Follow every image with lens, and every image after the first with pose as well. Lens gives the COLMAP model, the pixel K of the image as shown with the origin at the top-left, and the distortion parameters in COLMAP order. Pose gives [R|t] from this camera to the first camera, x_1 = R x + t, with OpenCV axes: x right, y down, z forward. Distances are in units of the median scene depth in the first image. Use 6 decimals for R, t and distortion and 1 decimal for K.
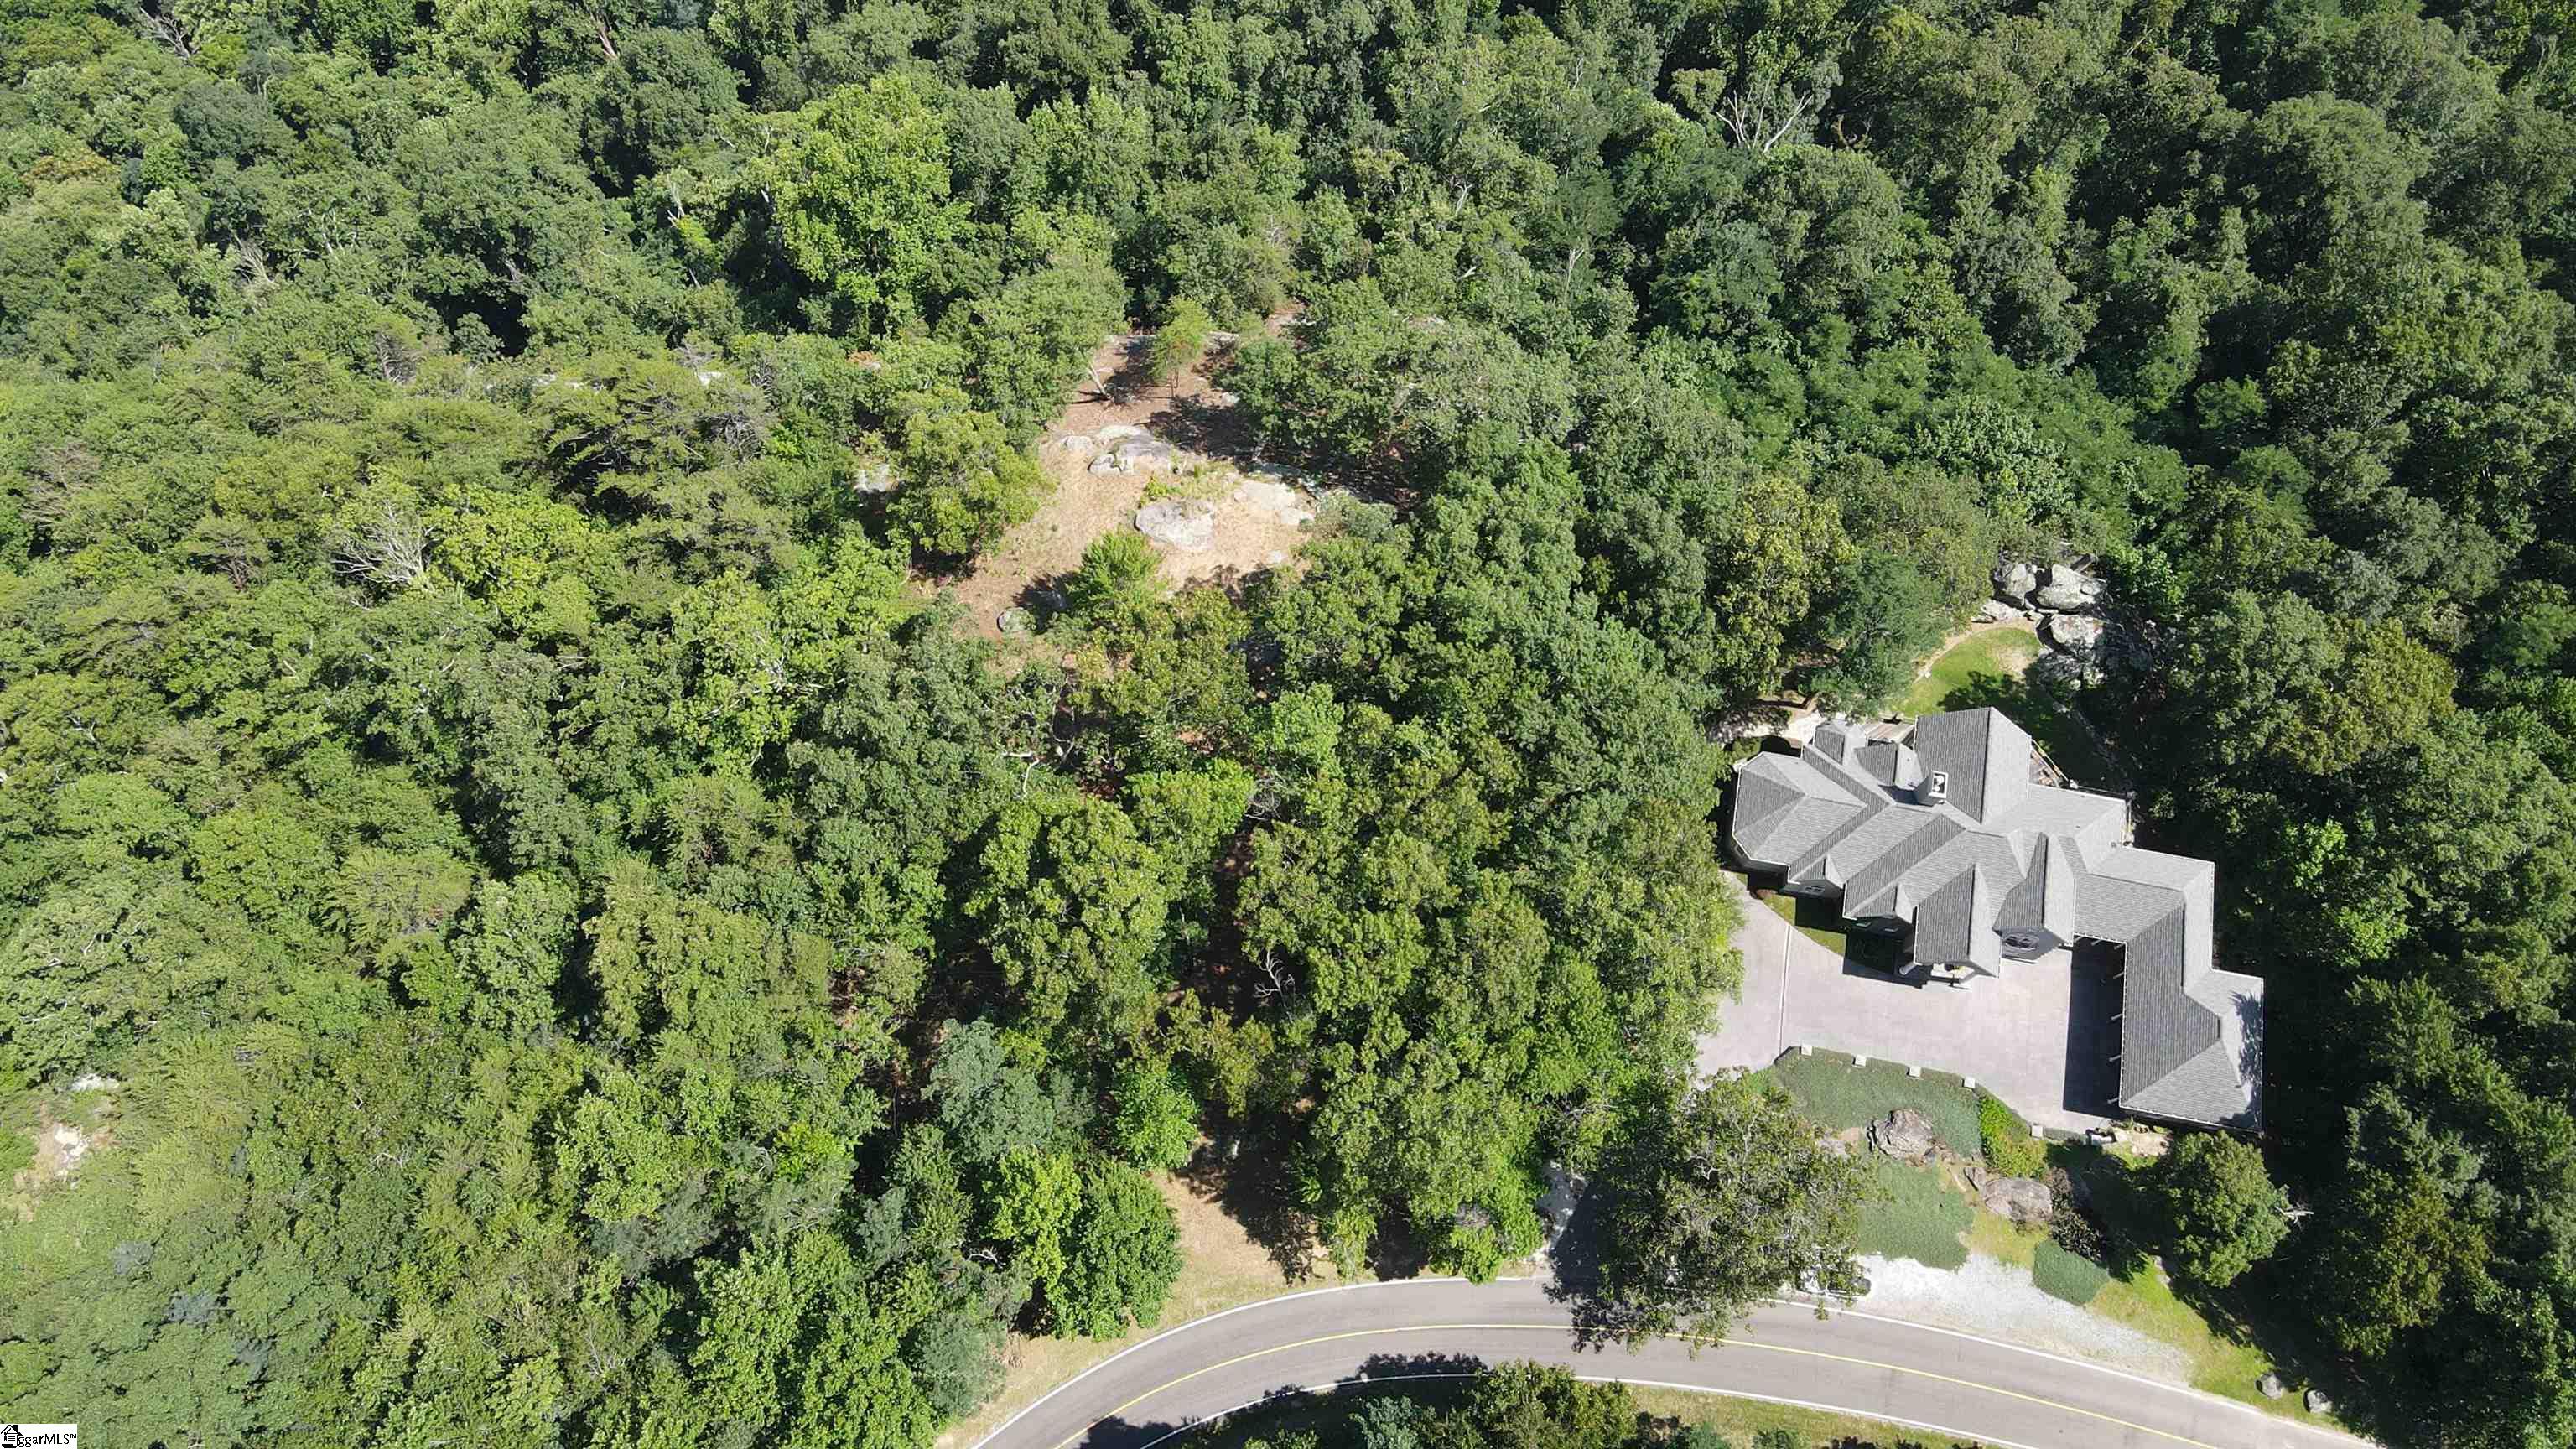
lens RADIAL K [[1950.3, 0, 1279.1], [0, 1950.3, 713.5], [0, 0, 1]] dist [-0.009300, 0.050614]
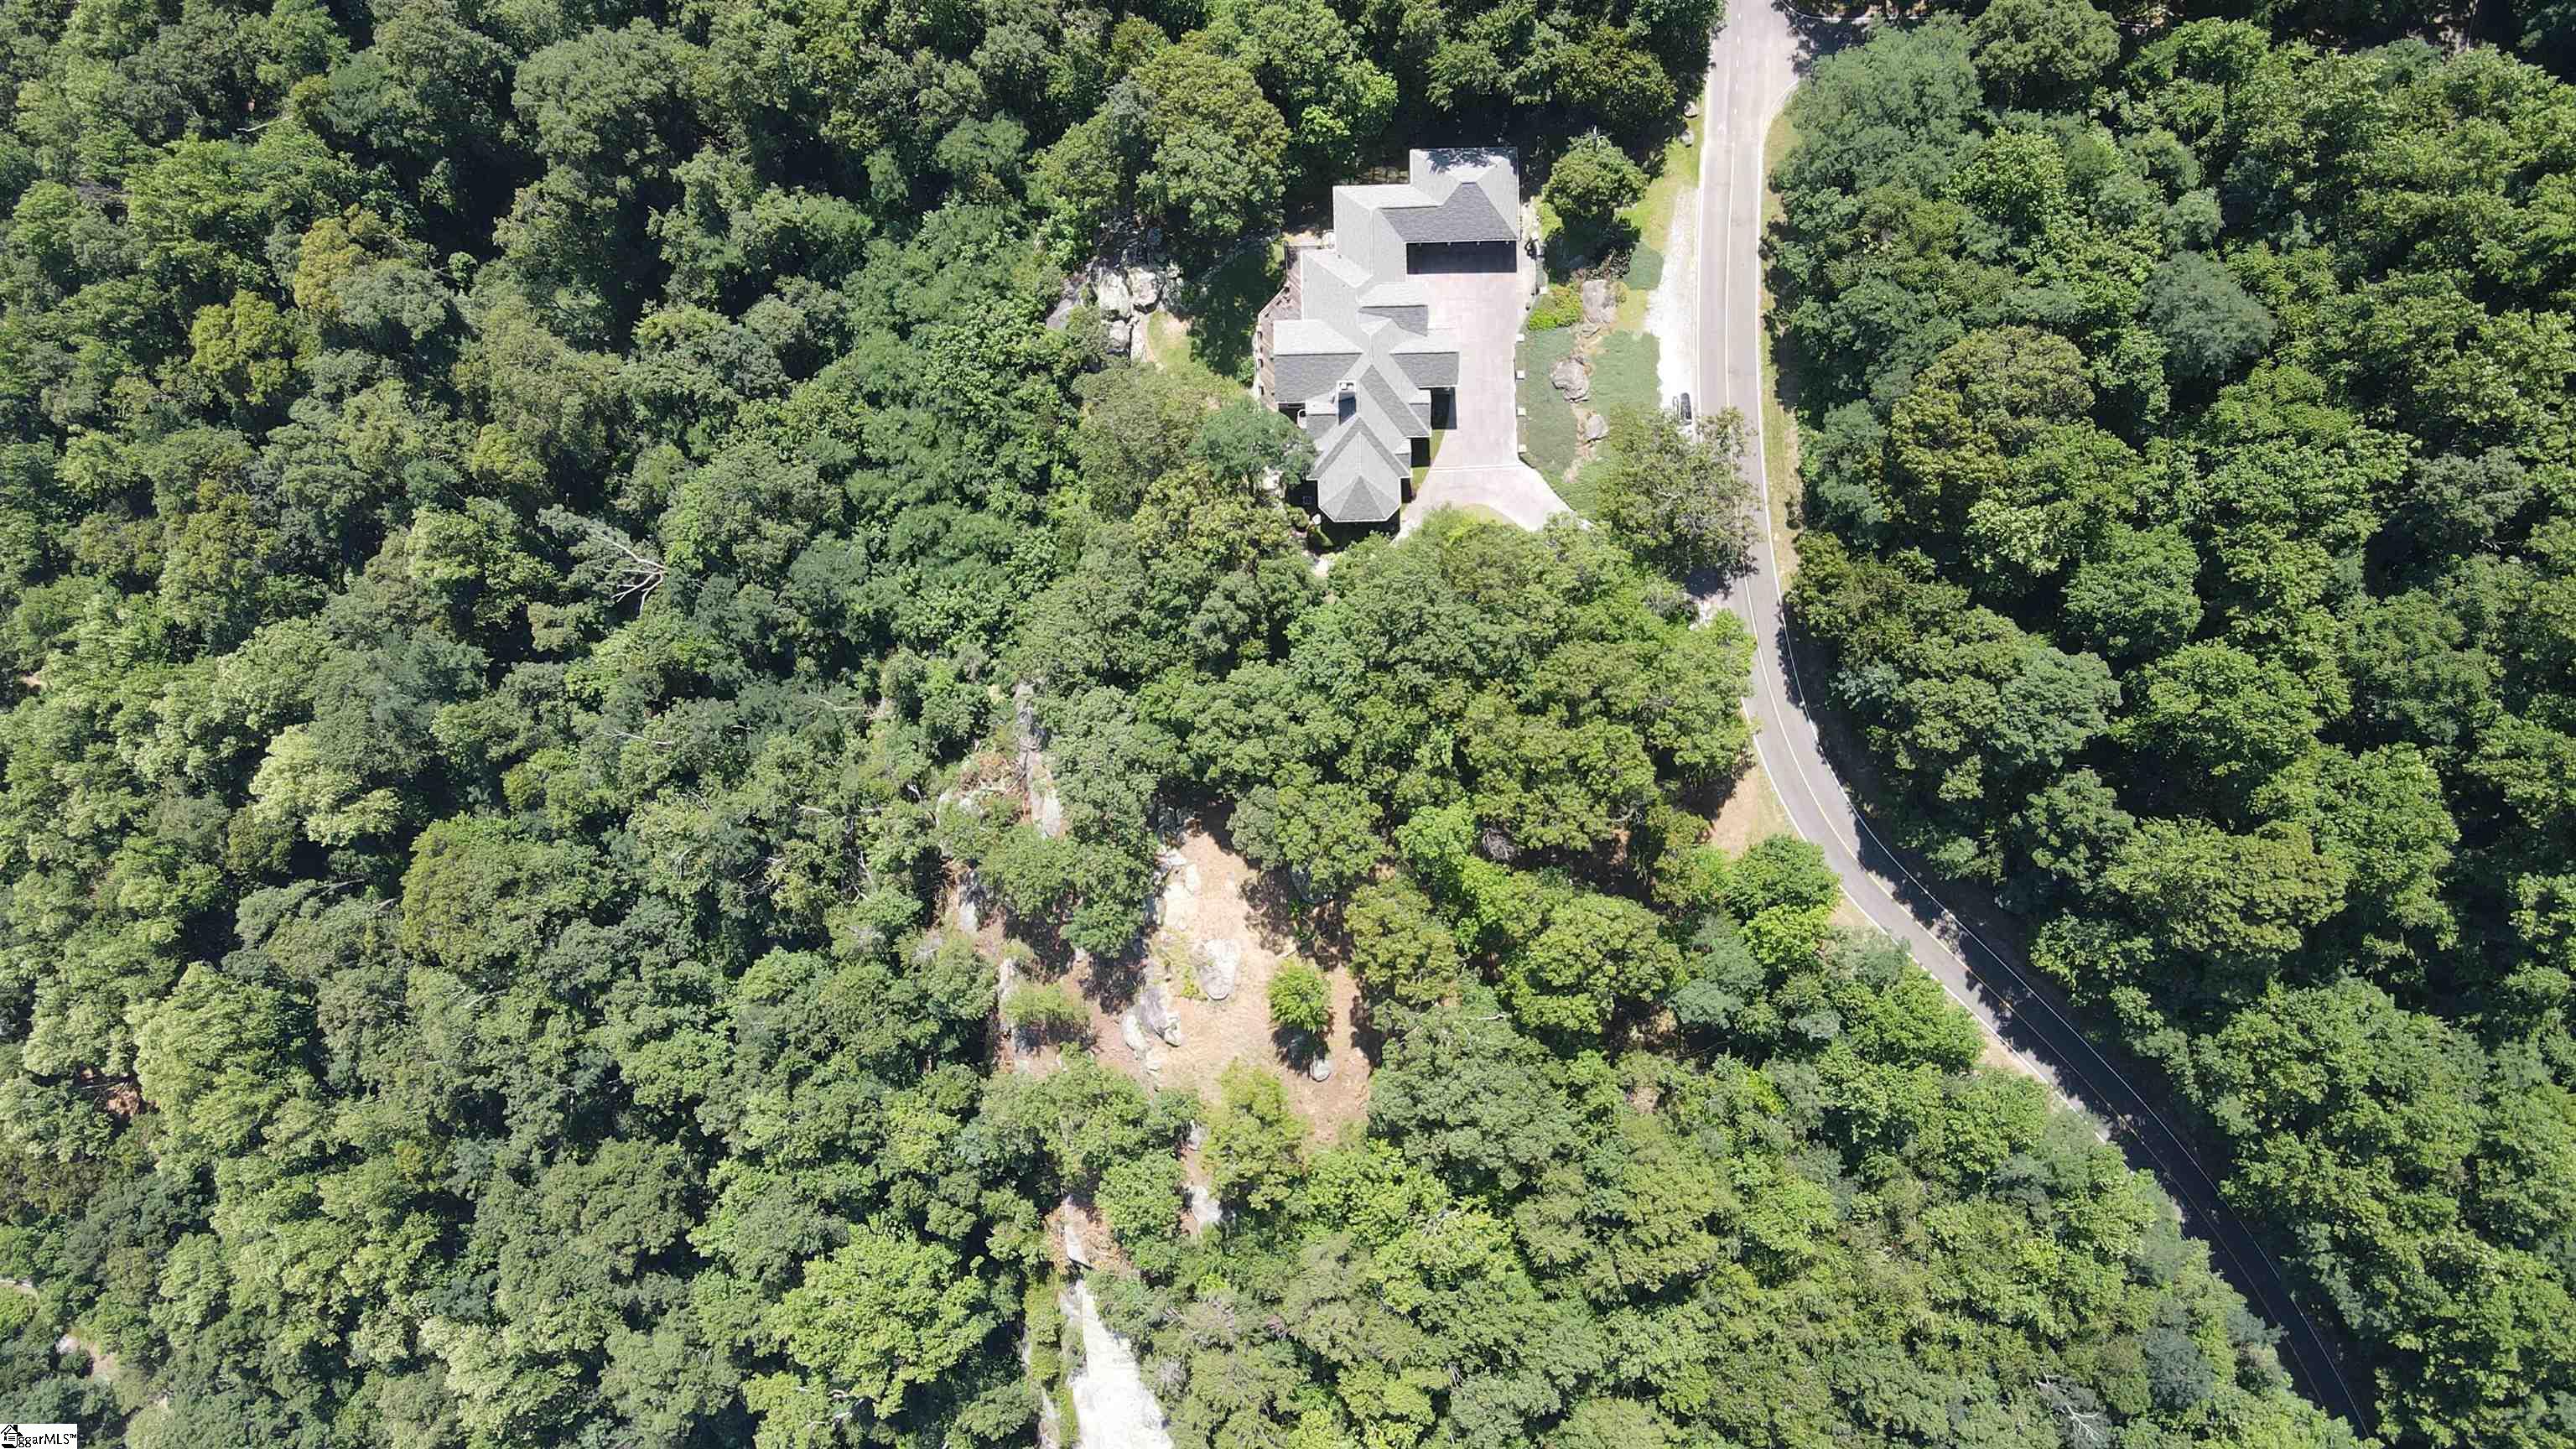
lens RADIAL K [[1950.3, 0, 1279.1], [0, 1950.3, 713.5], [0, 0, 1]] dist [-0.009300, 0.050614]
pose [[-0.214880, -0.976502, 0.016425, 0.090962], [0.913345, -0.194969, 0.357474, -0.538828], [-0.345872, 0.091815, 0.933779, -0.271593]]
